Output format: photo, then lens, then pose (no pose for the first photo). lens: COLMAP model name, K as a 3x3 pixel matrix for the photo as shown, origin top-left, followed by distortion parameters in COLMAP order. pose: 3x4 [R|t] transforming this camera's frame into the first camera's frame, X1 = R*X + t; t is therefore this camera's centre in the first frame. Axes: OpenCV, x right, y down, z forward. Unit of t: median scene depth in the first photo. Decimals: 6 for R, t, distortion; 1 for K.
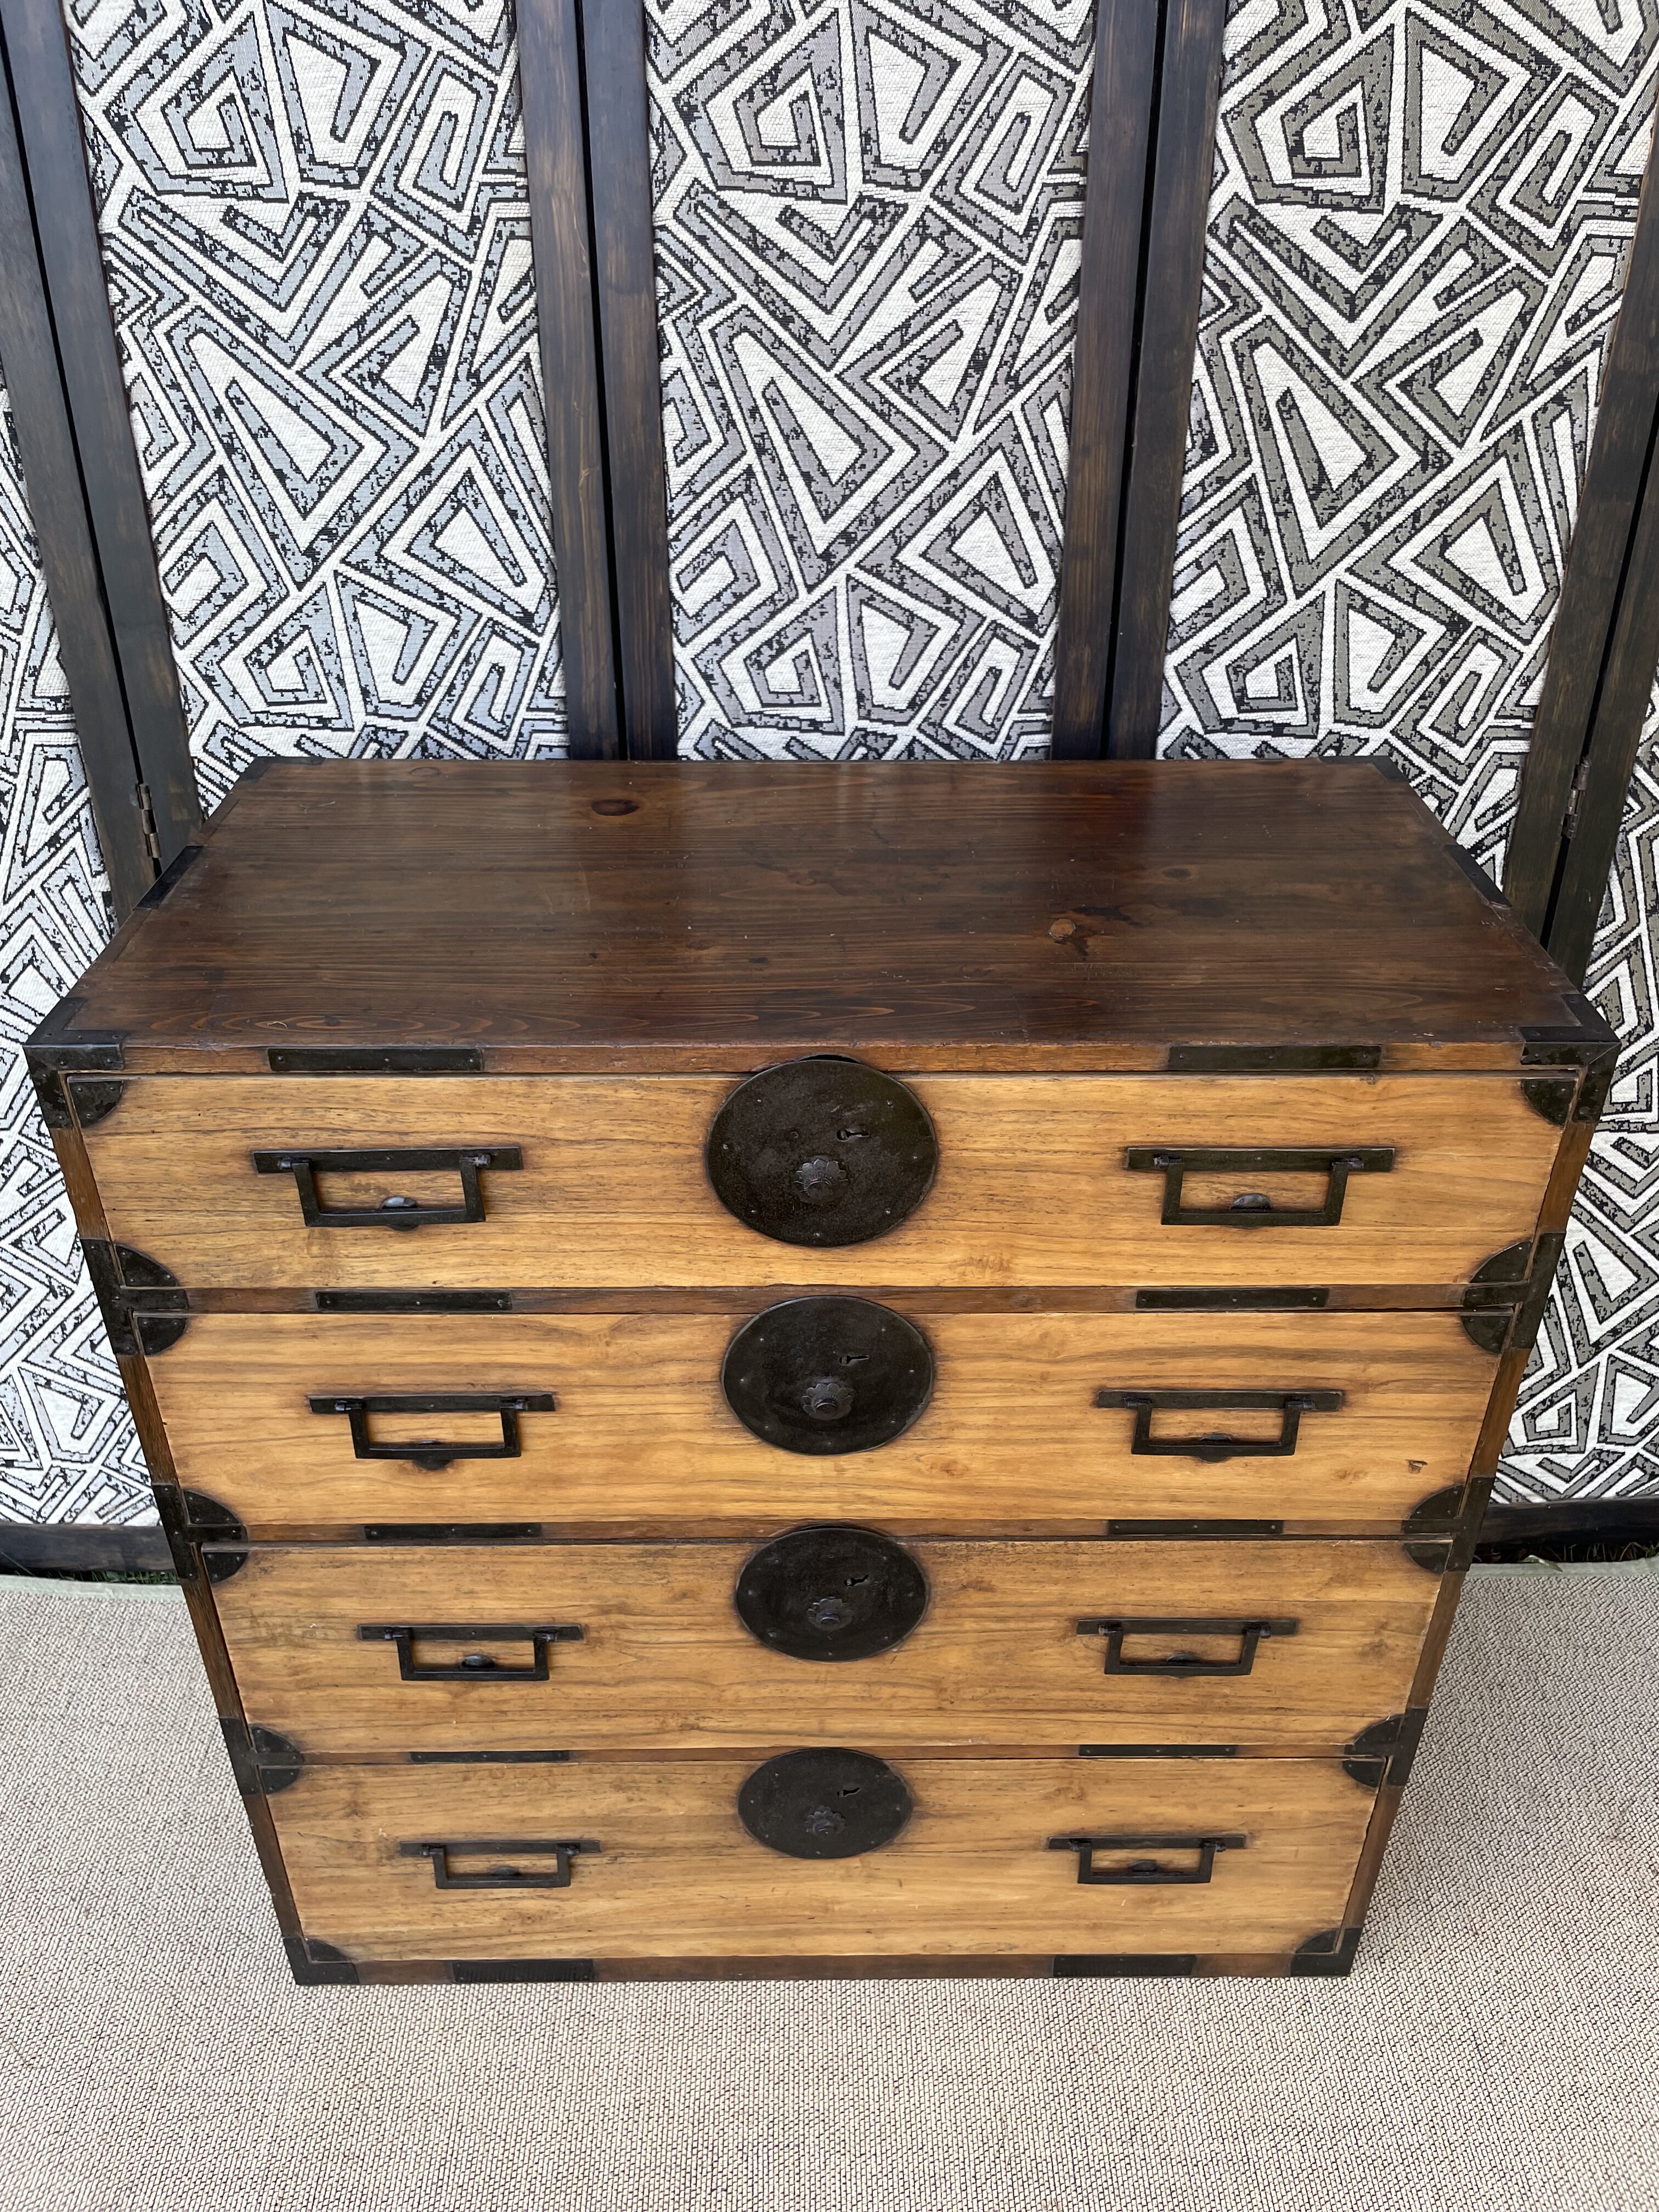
lens RADIAL K [[1663.5, 0, 830.4], [0, 1663.5, 1100.5], [0, 0, 1]] dist [0.075505, -0.106722]
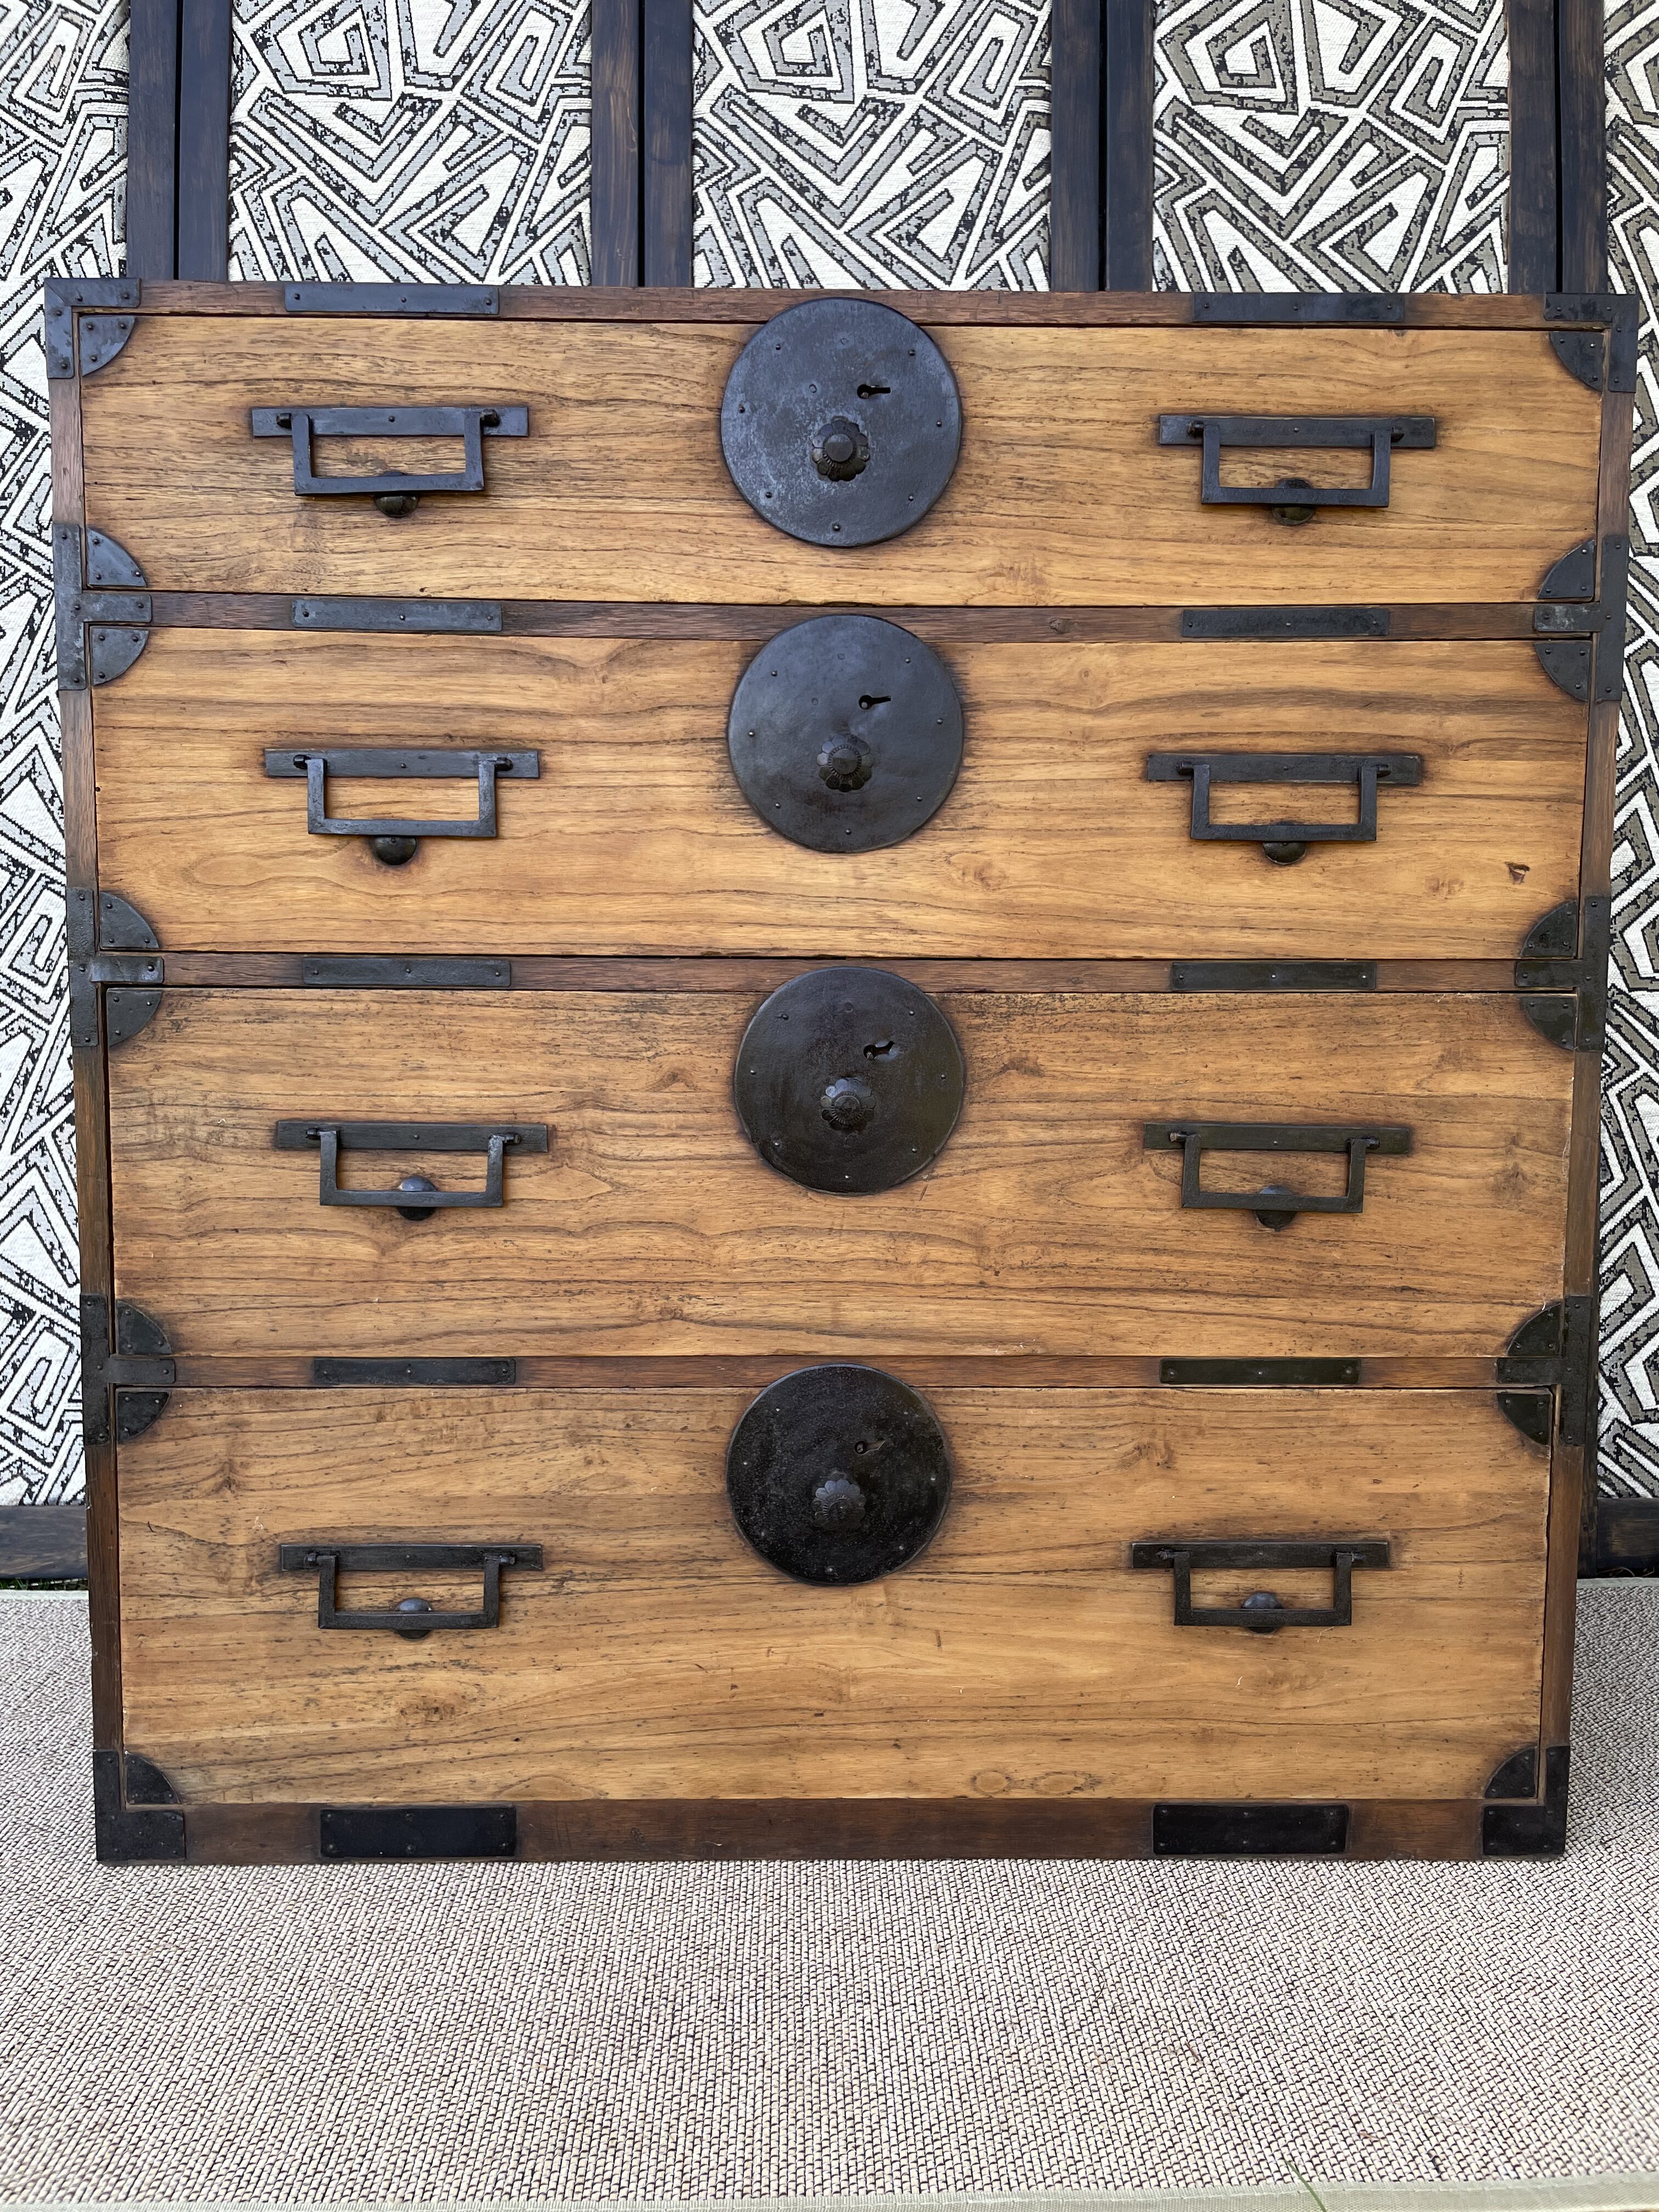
lens RADIAL K [[1663.5, 0, 825.1], [0, 1663.5, 1108.3], [0, 0, 1]] dist [0.075505, -0.106722]
pose [[0.999987, 0.002824, 0.004221, -0.014060], [-0.000596, 0.890610, -0.454767, 0.655440], [-0.005043, 0.454759, 0.890600, 0.250714]]
